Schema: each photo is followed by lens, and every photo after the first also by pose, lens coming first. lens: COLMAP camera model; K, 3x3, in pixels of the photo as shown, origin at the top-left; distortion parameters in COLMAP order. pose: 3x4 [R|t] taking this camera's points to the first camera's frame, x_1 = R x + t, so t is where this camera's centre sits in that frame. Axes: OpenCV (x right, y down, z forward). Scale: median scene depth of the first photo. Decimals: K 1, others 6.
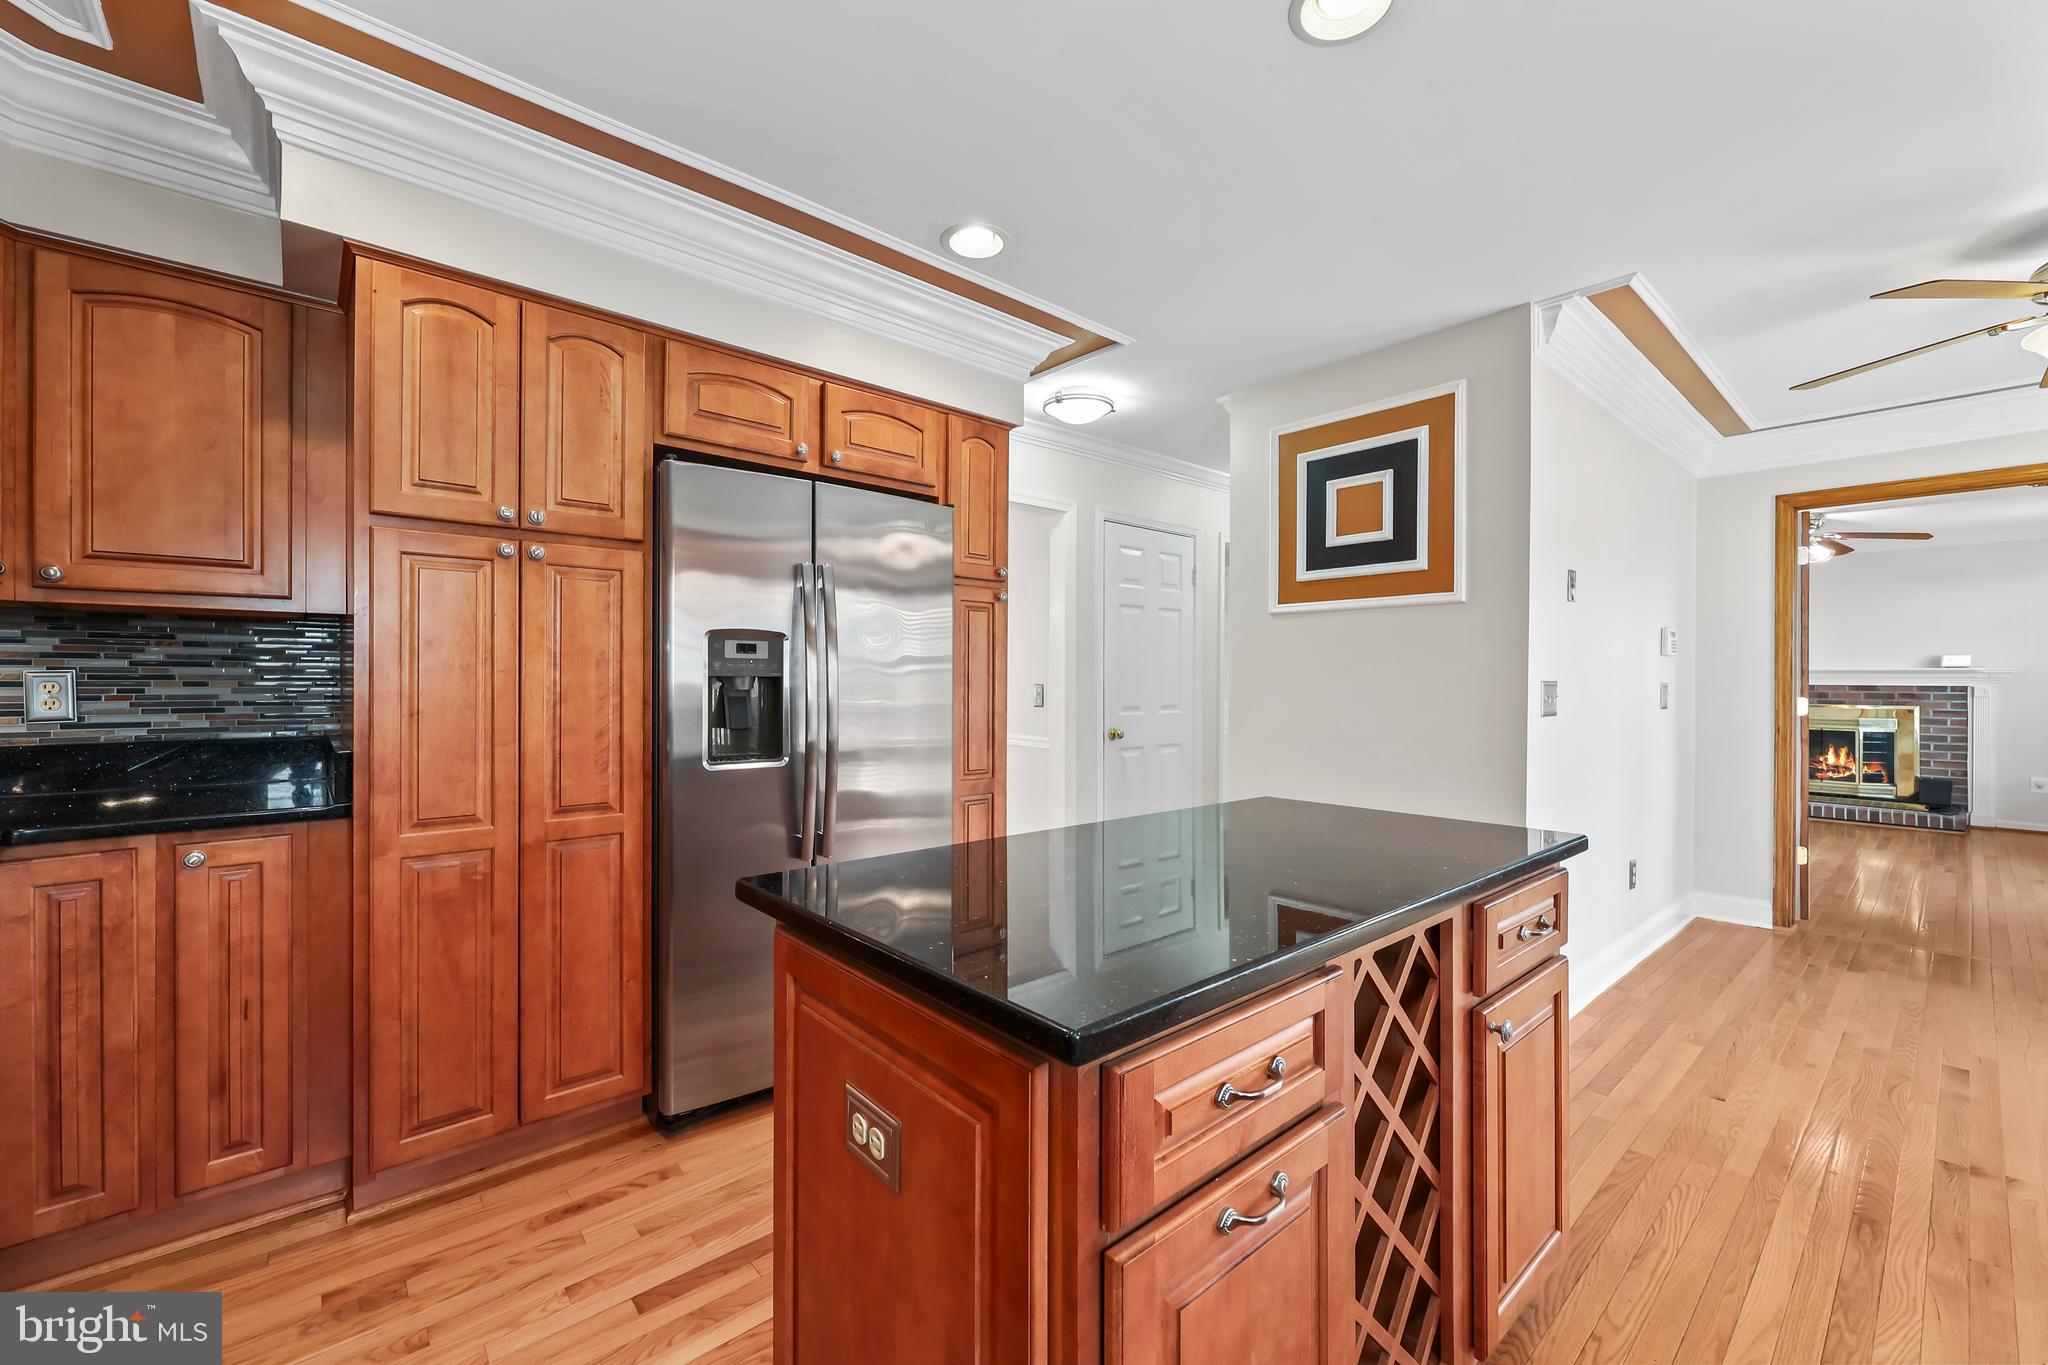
lens RADIAL K [[836.6, 0, 1015.2], [0, 836.6, 681.6], [0, 0, 1]] dist [0.001236, 0.000112]
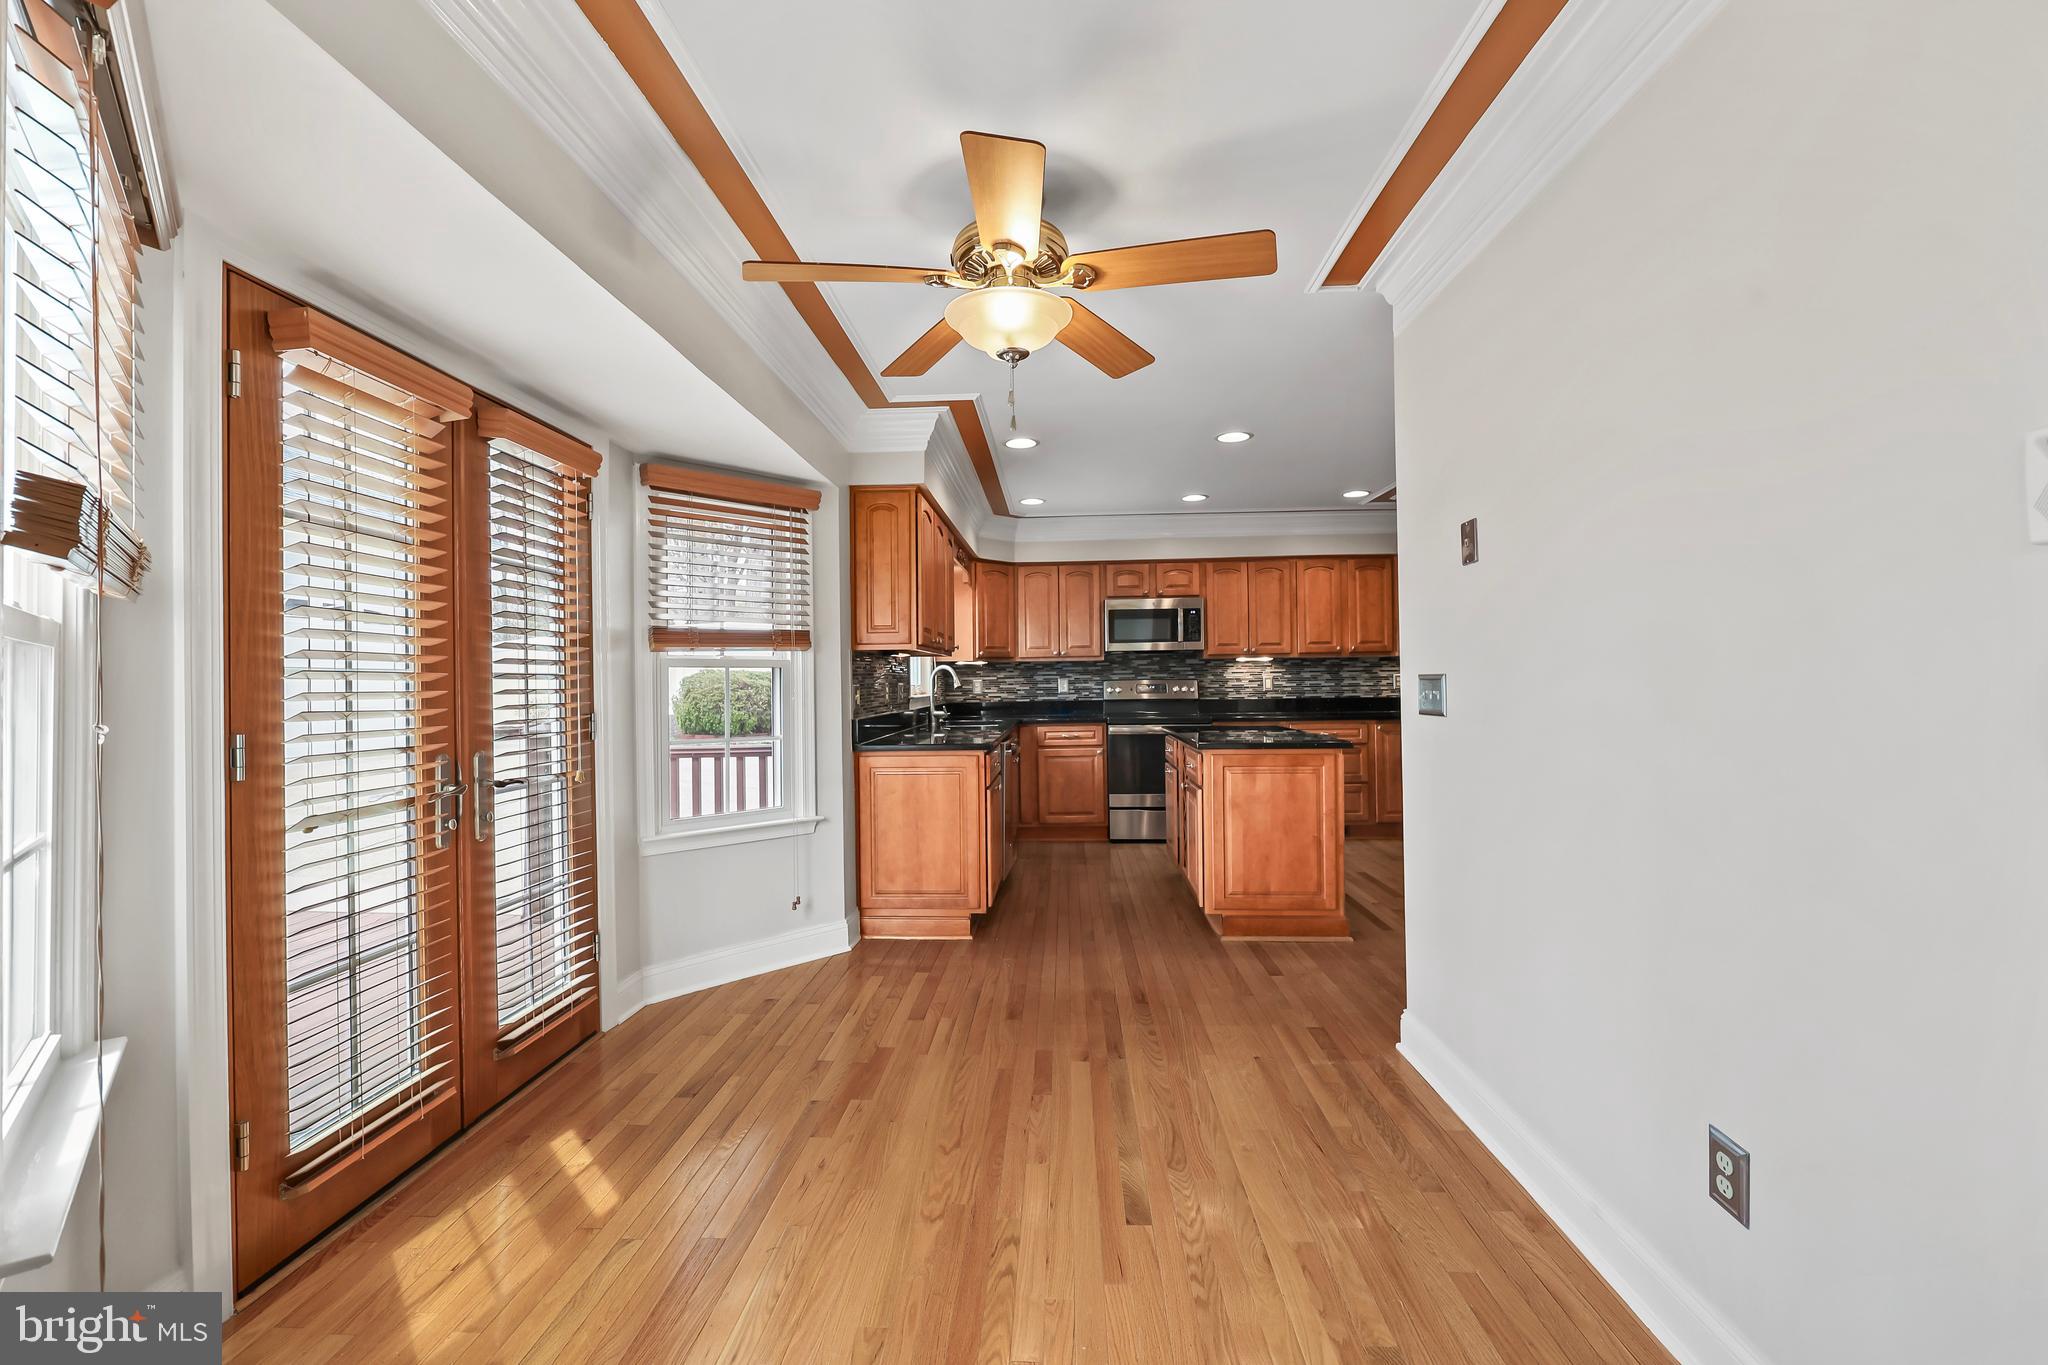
lens RADIAL K [[836.6, 0, 1022.9], [0, 836.6, 668.7], [0, 0, 1]] dist [0.001236, 0.000112]
pose [[-0.693782, -0.008653, -0.720133, 1.492361], [0.002946, 0.999885, -0.014853, 0.005507], [0.720179, -0.012426, -0.693677, 1.247995]]
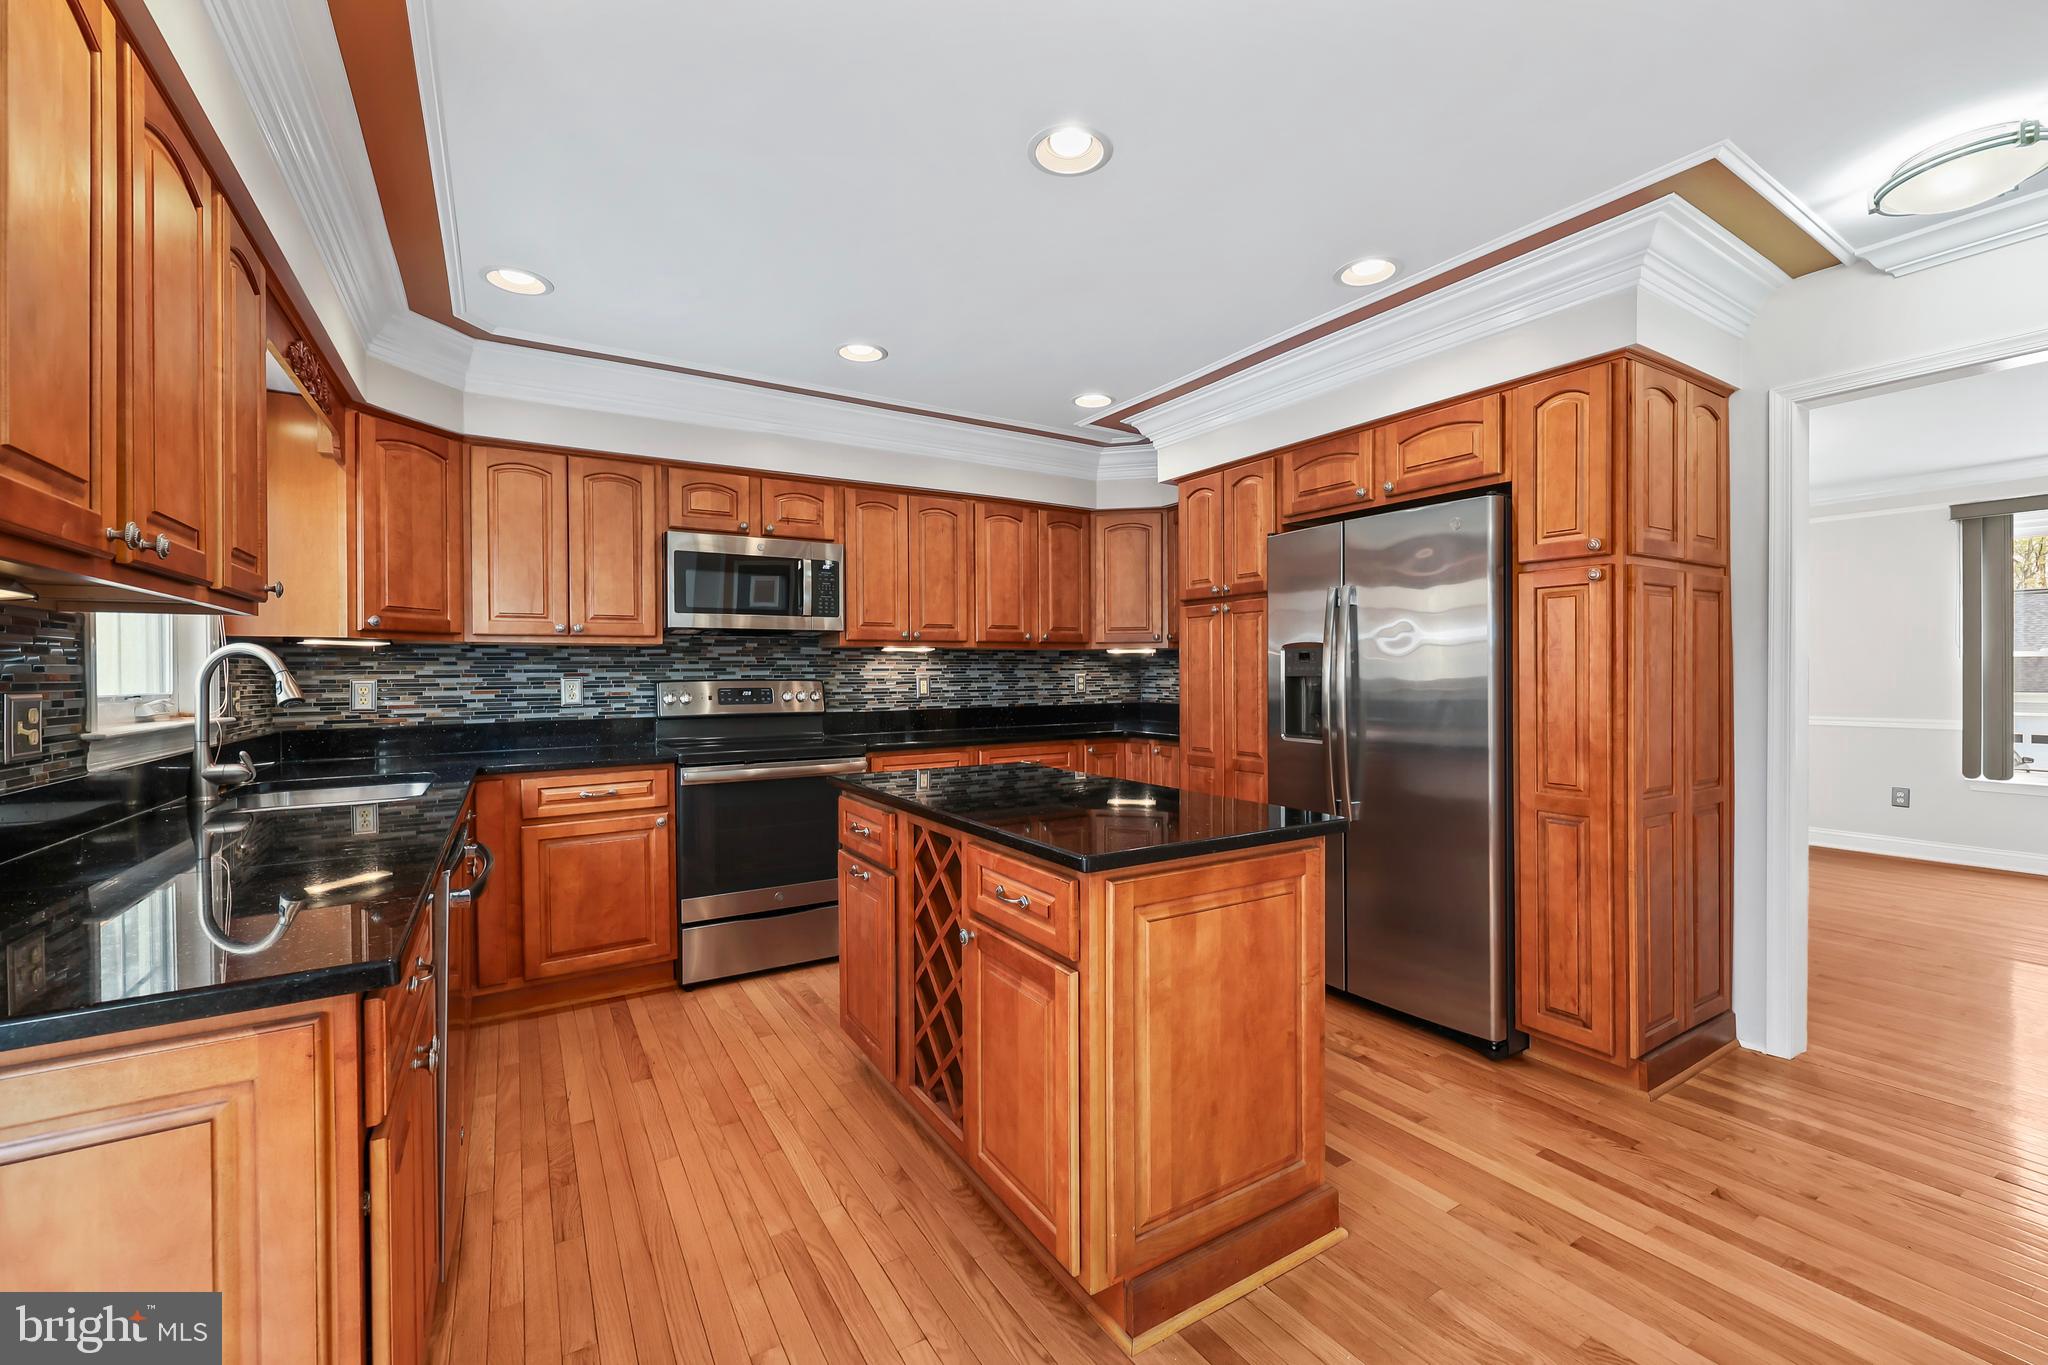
lens RADIAL K [[836.6, 0, 1033.0], [0, 836.6, 676.4], [0, 0, 1]] dist [0.001236, 0.000112]
pose [[-0.157963, -0.001847, -0.987443, 0.858388], [-0.001152, 0.999998, -0.001686, -0.001805], [0.987444, 0.000871, -0.157965, 0.591381]]
